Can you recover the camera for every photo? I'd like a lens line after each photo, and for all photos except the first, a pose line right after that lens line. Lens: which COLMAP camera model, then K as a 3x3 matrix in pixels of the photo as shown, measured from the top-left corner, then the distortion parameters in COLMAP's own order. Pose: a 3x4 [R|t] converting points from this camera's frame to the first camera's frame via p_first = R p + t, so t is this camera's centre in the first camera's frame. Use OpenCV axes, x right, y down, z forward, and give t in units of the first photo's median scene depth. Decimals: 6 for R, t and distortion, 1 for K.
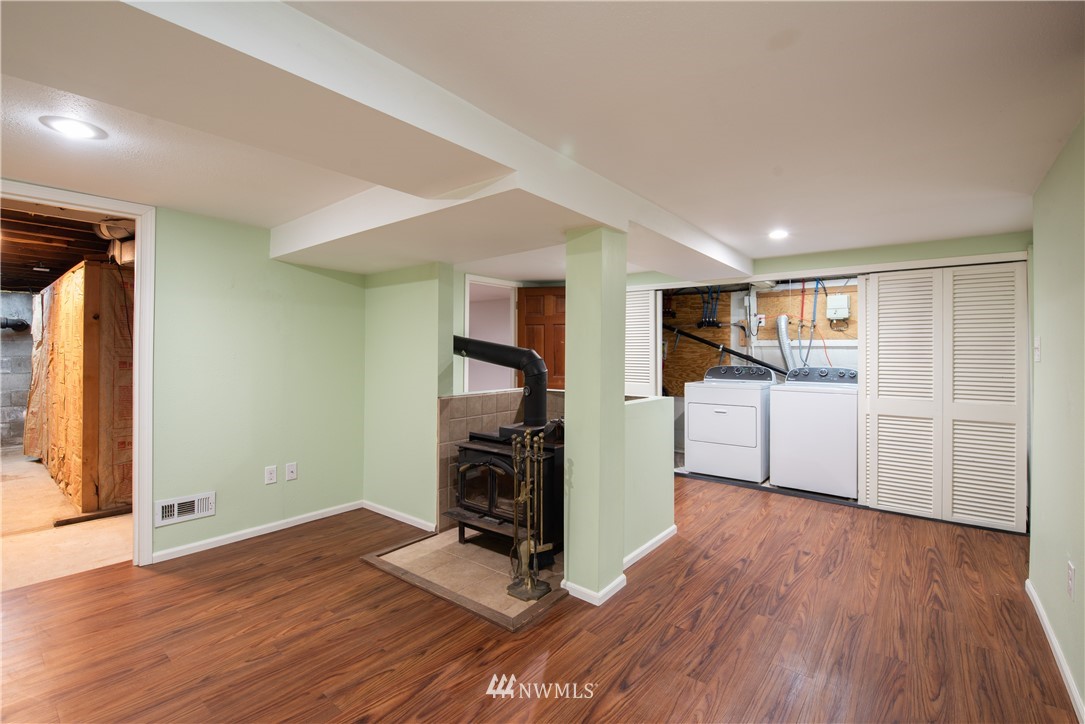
lens RADIAL K [[468.7, 0, 553.0], [0, 468.7, 346.3], [0, 0, 1]] dist [-0.014465, -0.000121]
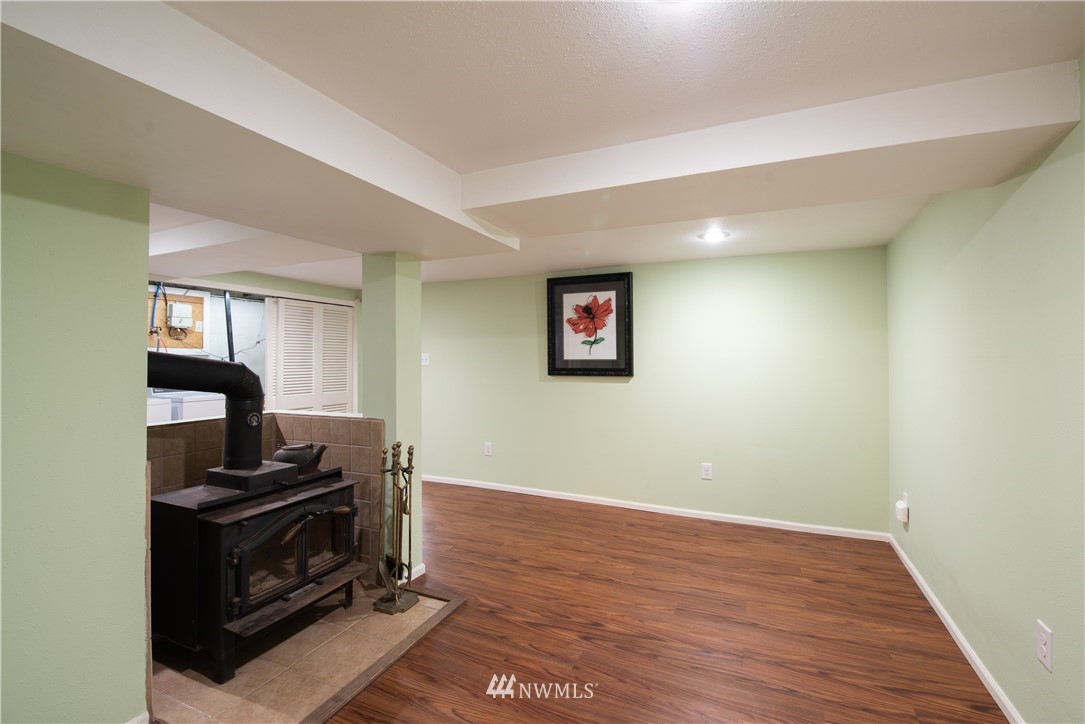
lens RADIAL K [[468.7, 0, 548.6], [0, 468.7, 355.2], [0, 0, 1]] dist [-0.014465, -0.000121]
pose [[-0.228464, -0.000576, 0.973552, -0.840746], [-0.013133, 0.999911, -0.002491, -0.010838], [-0.973464, -0.013355, -0.228451, 0.697212]]
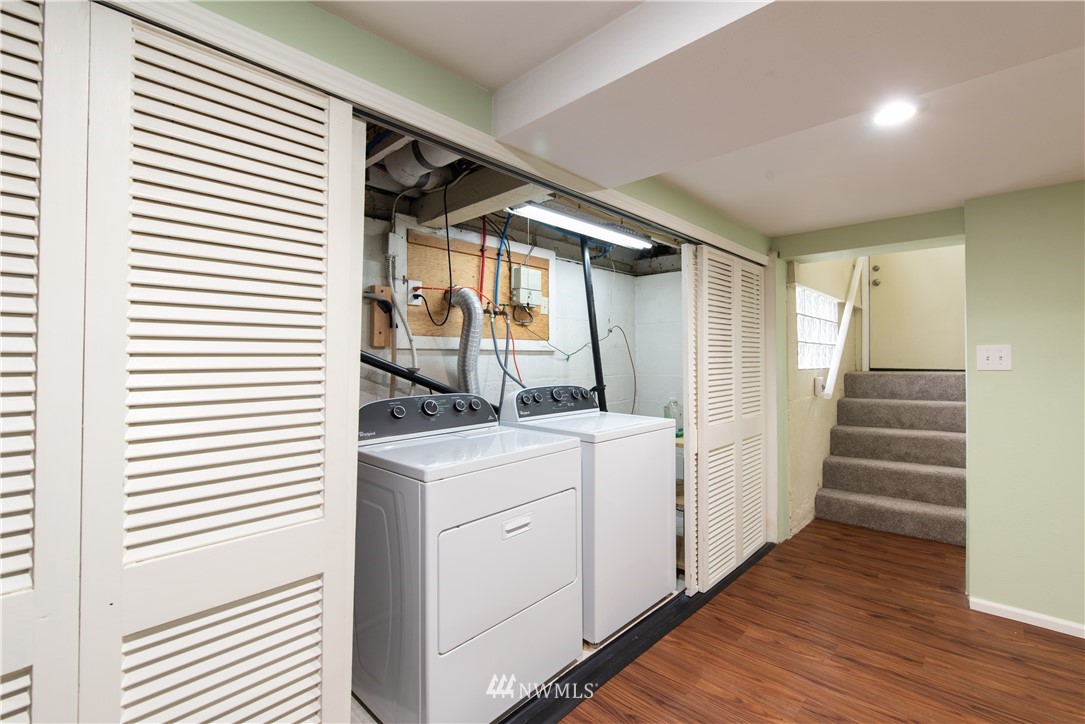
lens RADIAL K [[468.7, 0, 546.8], [0, 468.7, 353.5], [0, 0, 1]] dist [-0.014465, -0.000121]
pose [[0.108389, 0.000921, 0.994108, -0.011990], [-0.009670, 0.999953, 0.000128, 0.005899], [-0.994062, -0.009627, 0.108393, 1.391443]]
